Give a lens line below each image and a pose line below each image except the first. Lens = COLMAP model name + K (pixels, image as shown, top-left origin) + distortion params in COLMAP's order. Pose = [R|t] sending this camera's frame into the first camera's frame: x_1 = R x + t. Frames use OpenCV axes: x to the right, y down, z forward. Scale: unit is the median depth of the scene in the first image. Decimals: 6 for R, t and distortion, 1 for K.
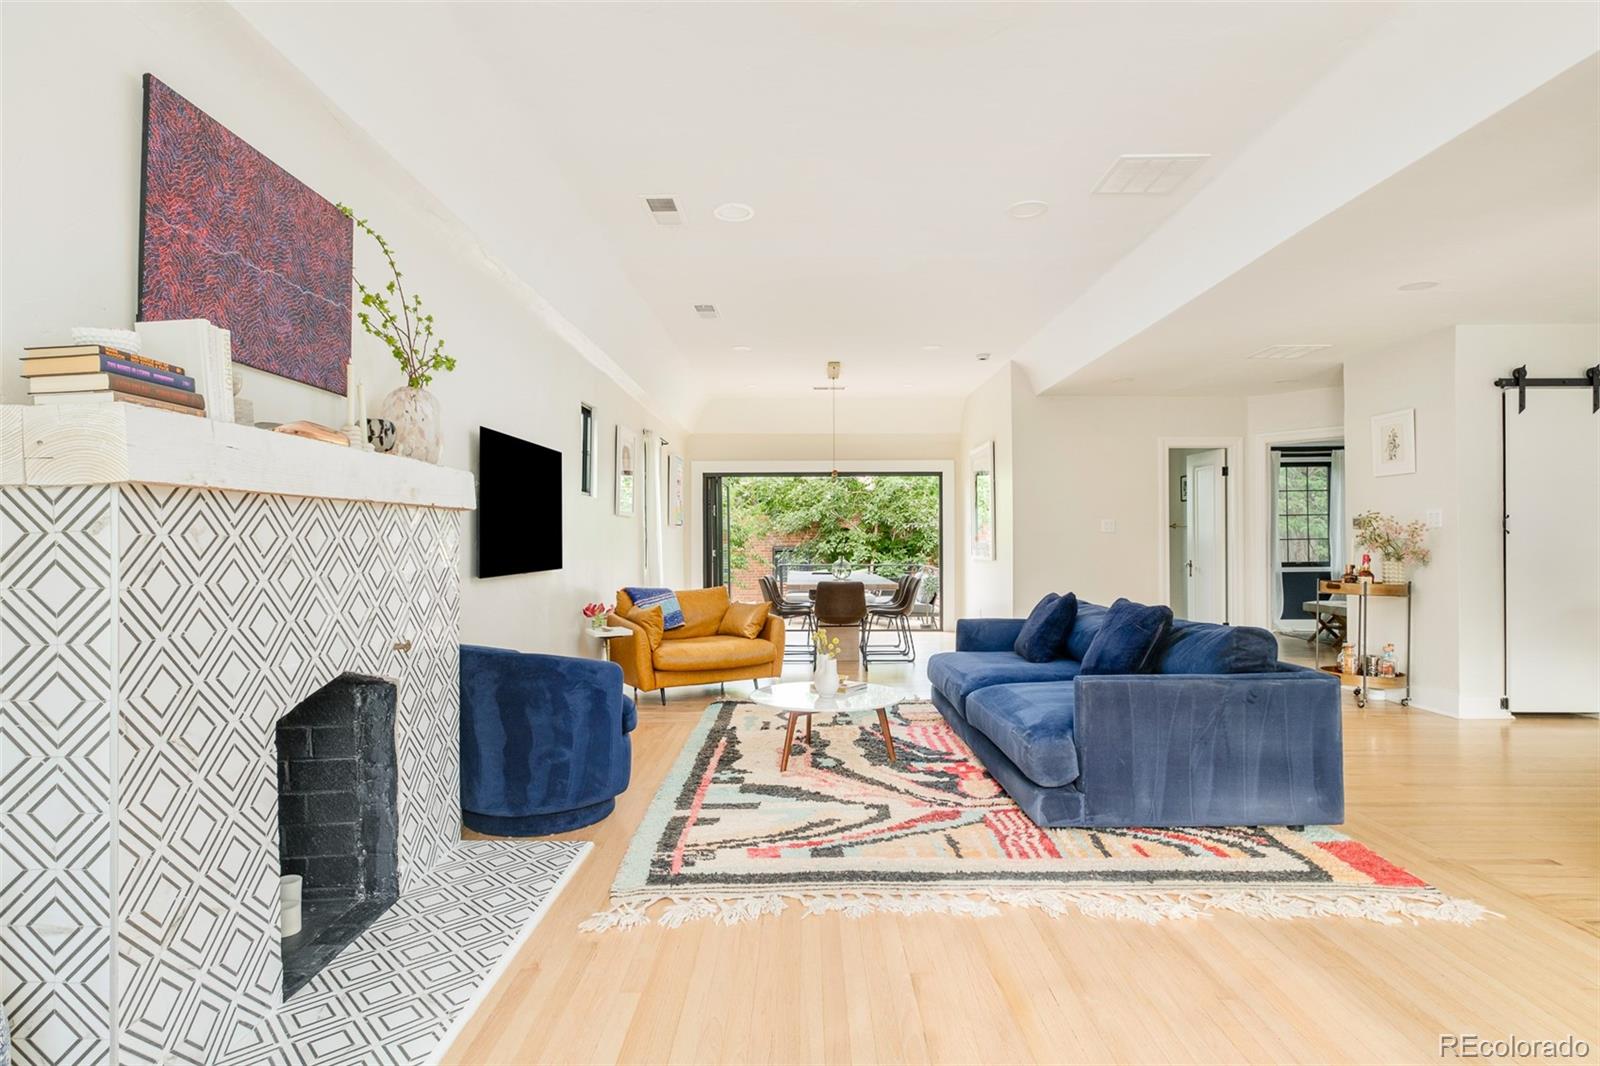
lens RADIAL K [[826.9, 0, 804.7], [0, 826.9, 529.6], [0, 0, 1]] dist [-0.020907, 0.000531]
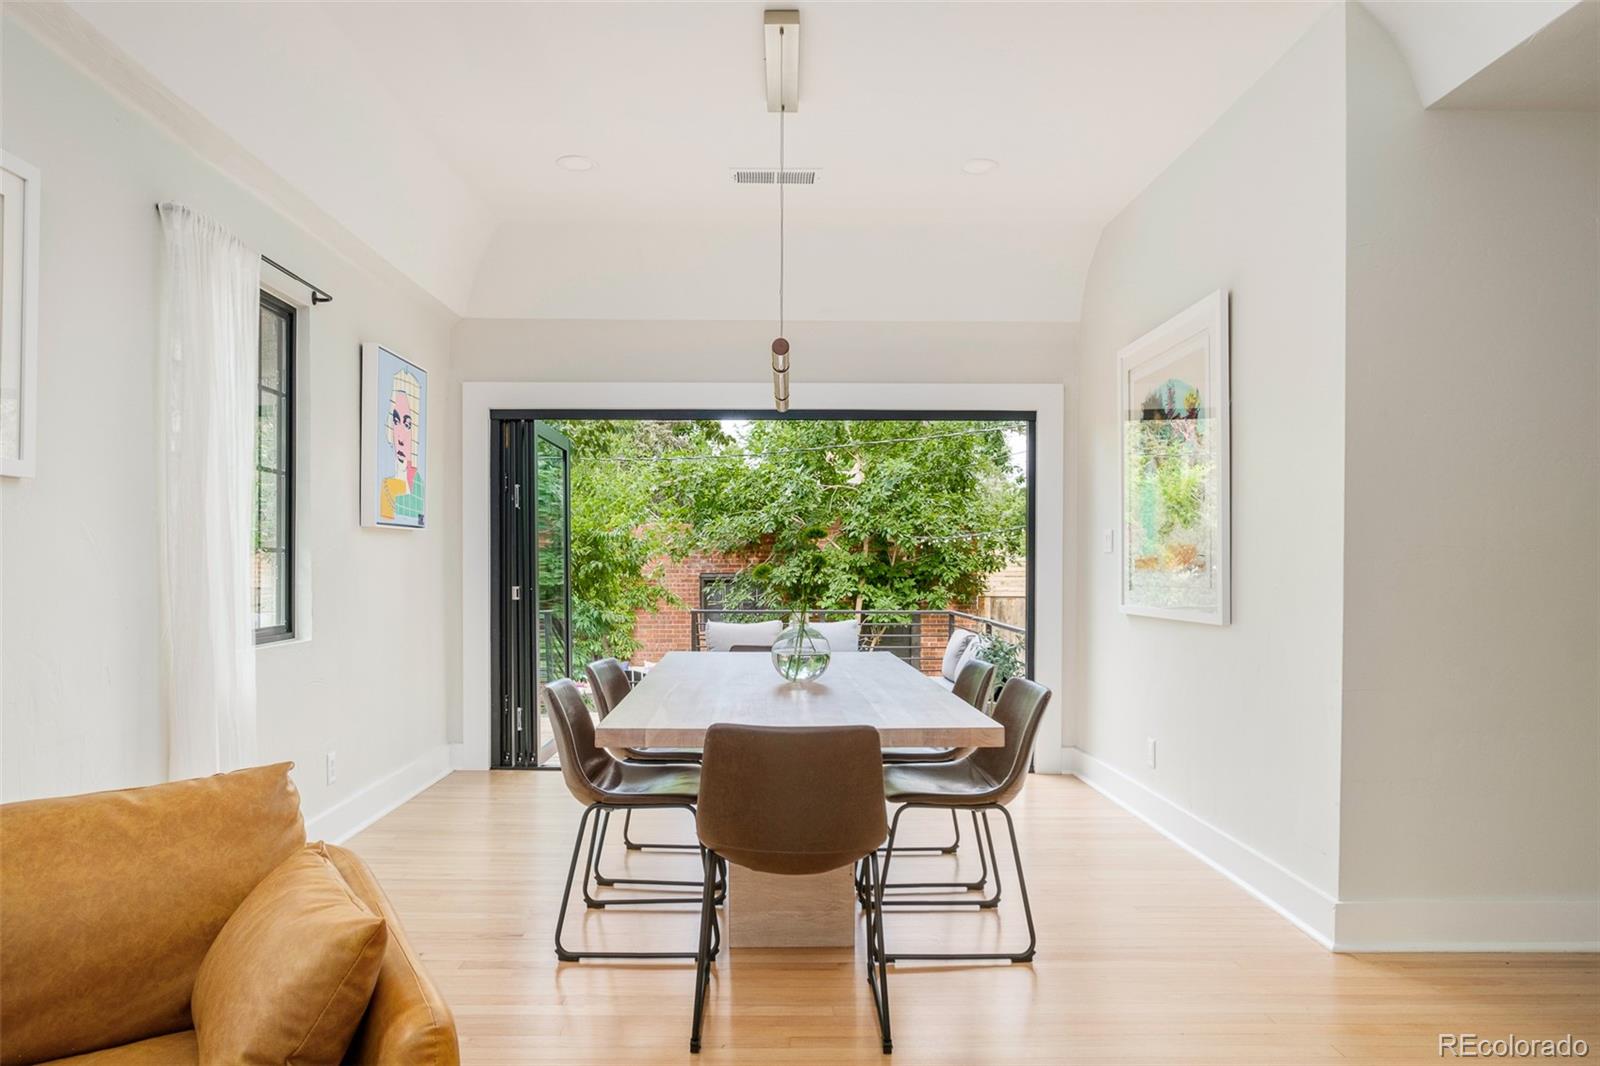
lens RADIAL K [[1018.6, 0, 798.2], [0, 1018.6, 541.6], [0, 0, 1]] dist [-0.000583, -0.000019]
pose [[0.999490, 0.006370, 0.031282, 0.012713], [-0.006101, 0.999944, -0.008690, 0.002690], [-0.031335, 0.008494, 0.999473, 0.251931]]
